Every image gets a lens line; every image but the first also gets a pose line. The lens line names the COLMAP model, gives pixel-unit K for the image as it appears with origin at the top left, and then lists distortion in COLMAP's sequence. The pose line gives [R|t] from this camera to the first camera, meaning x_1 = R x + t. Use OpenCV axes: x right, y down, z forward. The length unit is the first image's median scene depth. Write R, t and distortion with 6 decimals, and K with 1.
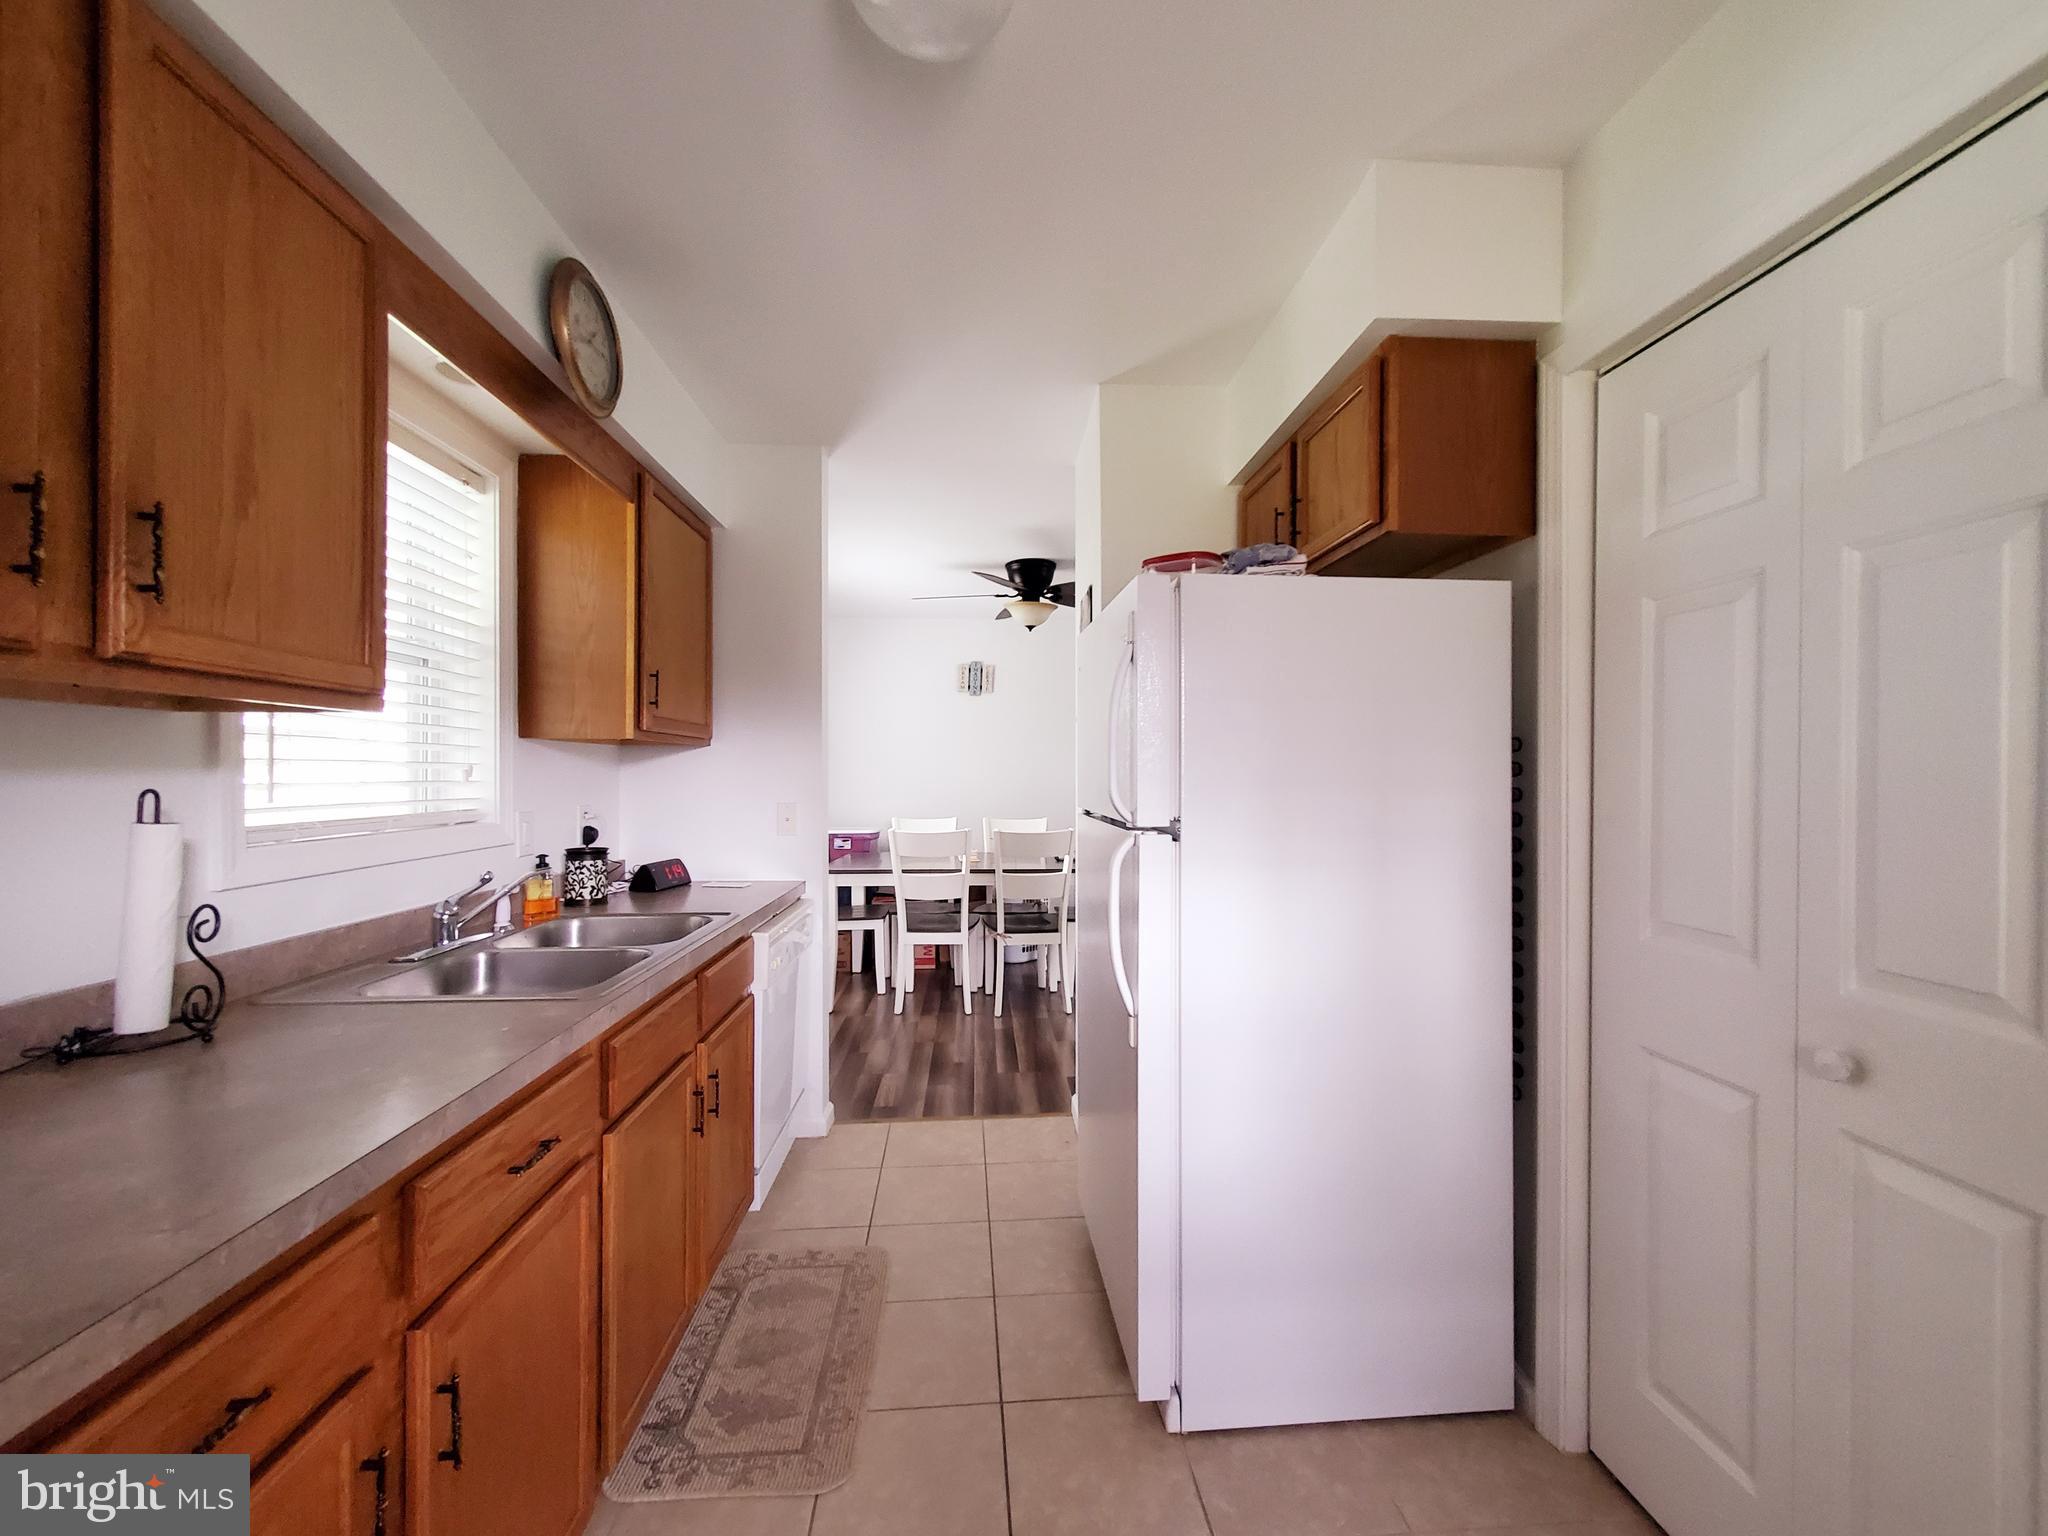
lens RADIAL K [[811.7, 0, 1028.1], [0, 811.7, 773.7], [0, 0, 1]] dist [0.002510, 0.000206]
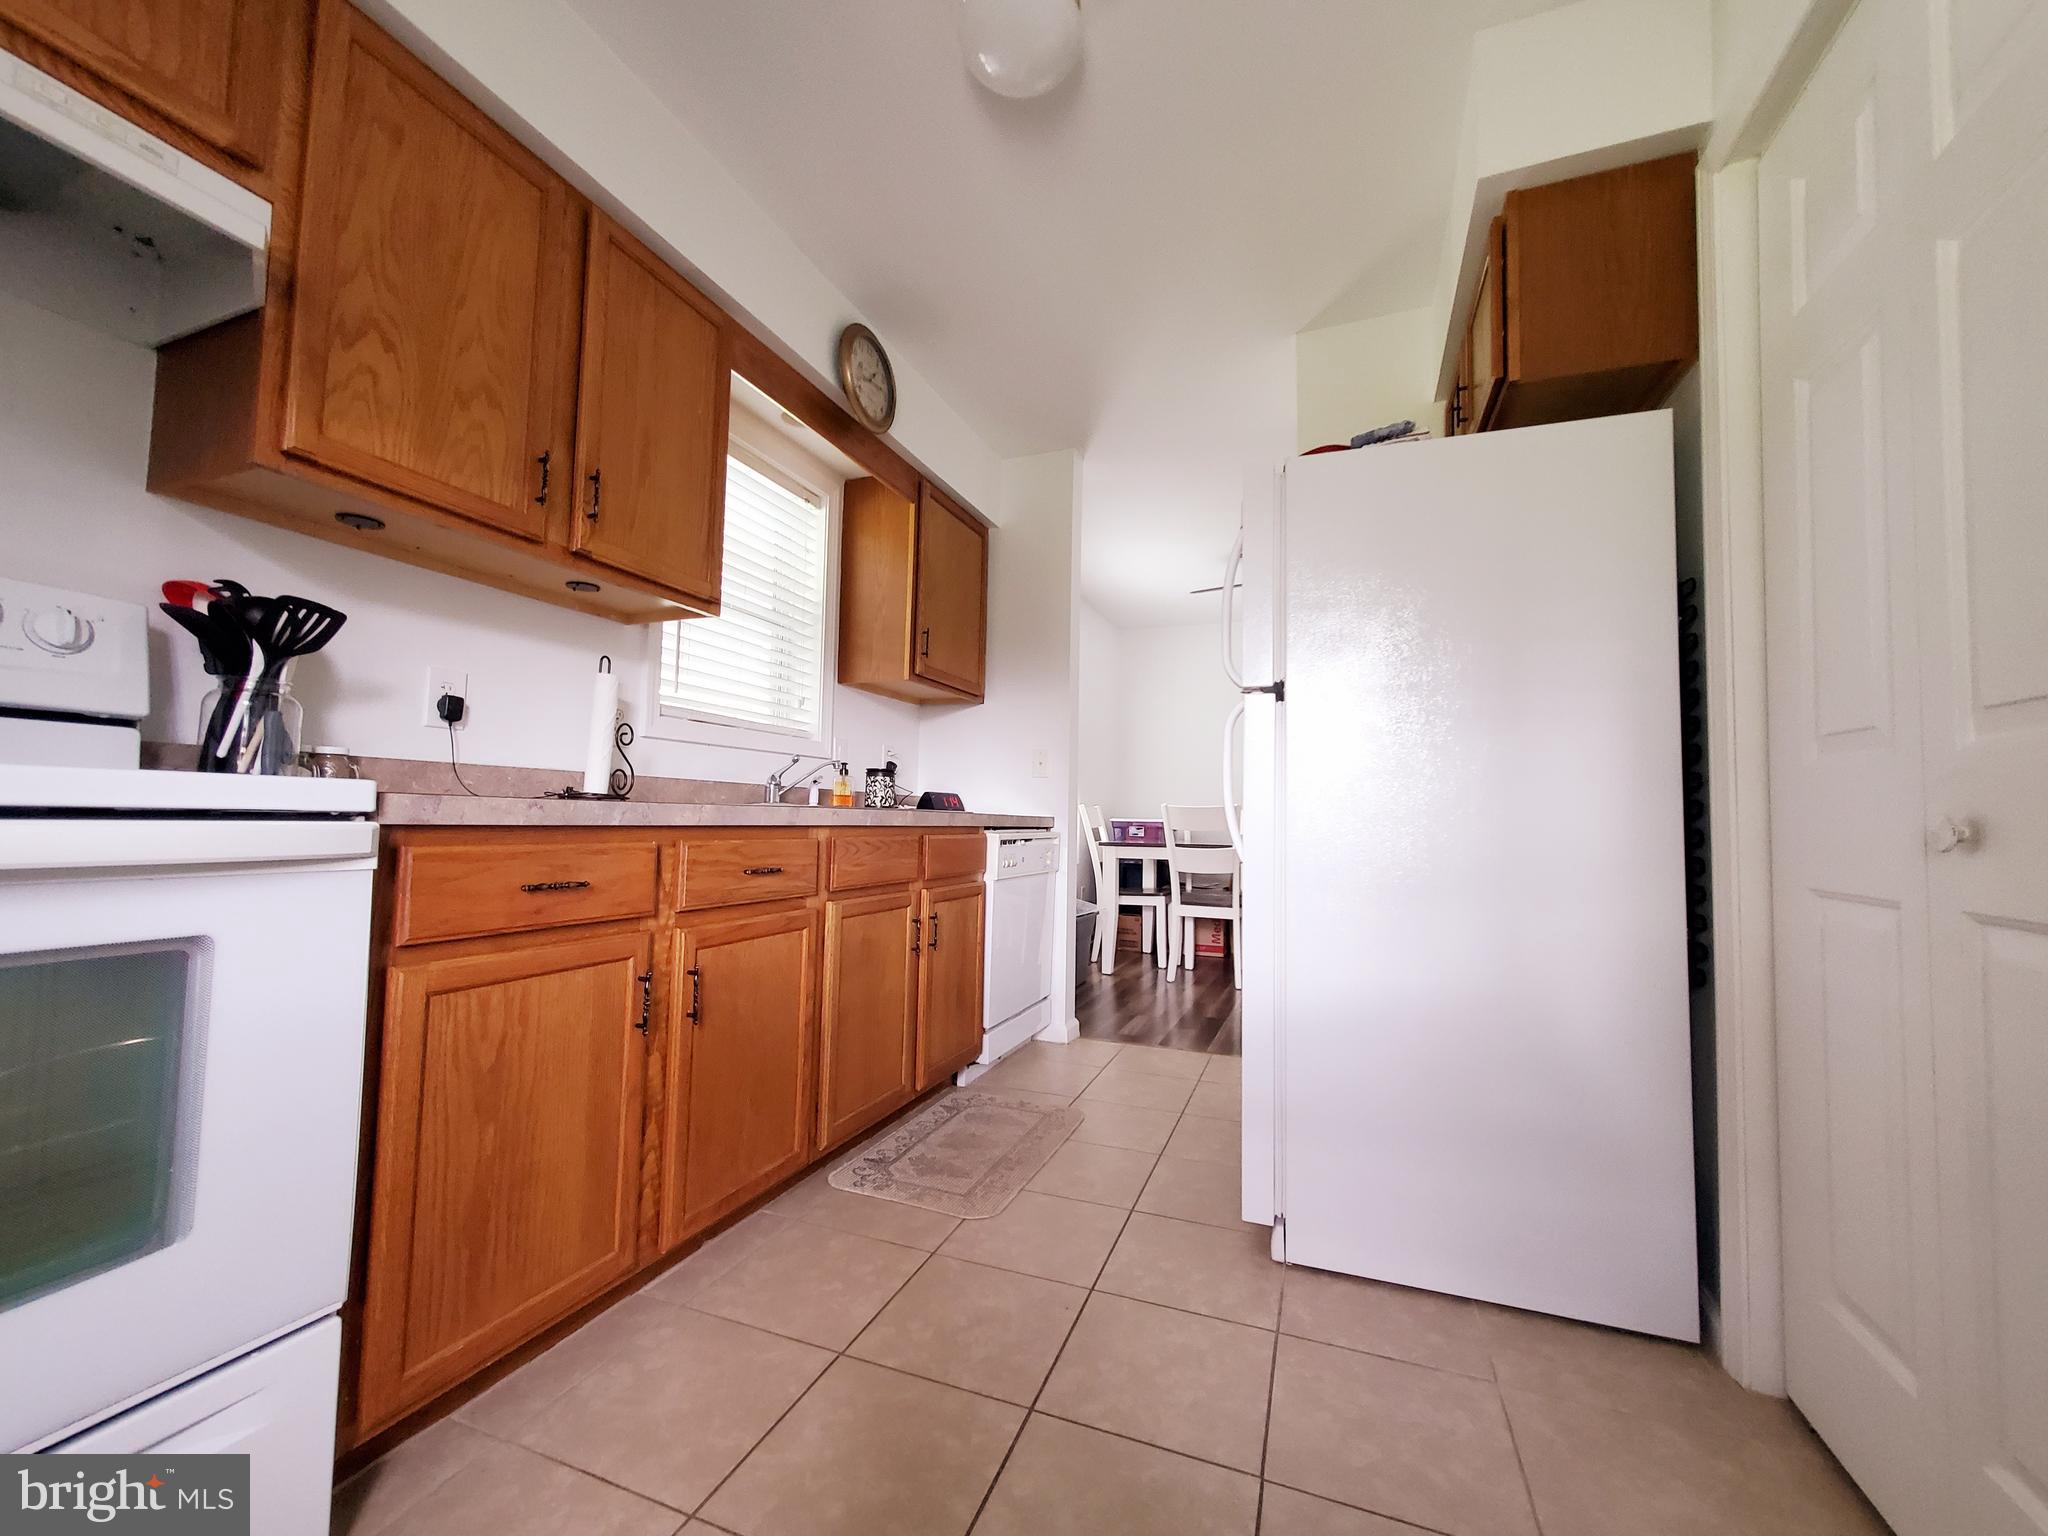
lens RADIAL K [[811.7, 0, 1028.3], [0, 811.7, 775.1], [0, 0, 1]] dist [0.002510, 0.000206]
pose [[0.903862, -0.007012, -0.427767, 0.324237], [-0.019223, 0.998190, -0.056981, 0.239791], [0.427392, 0.059726, 0.902091, -0.112268]]
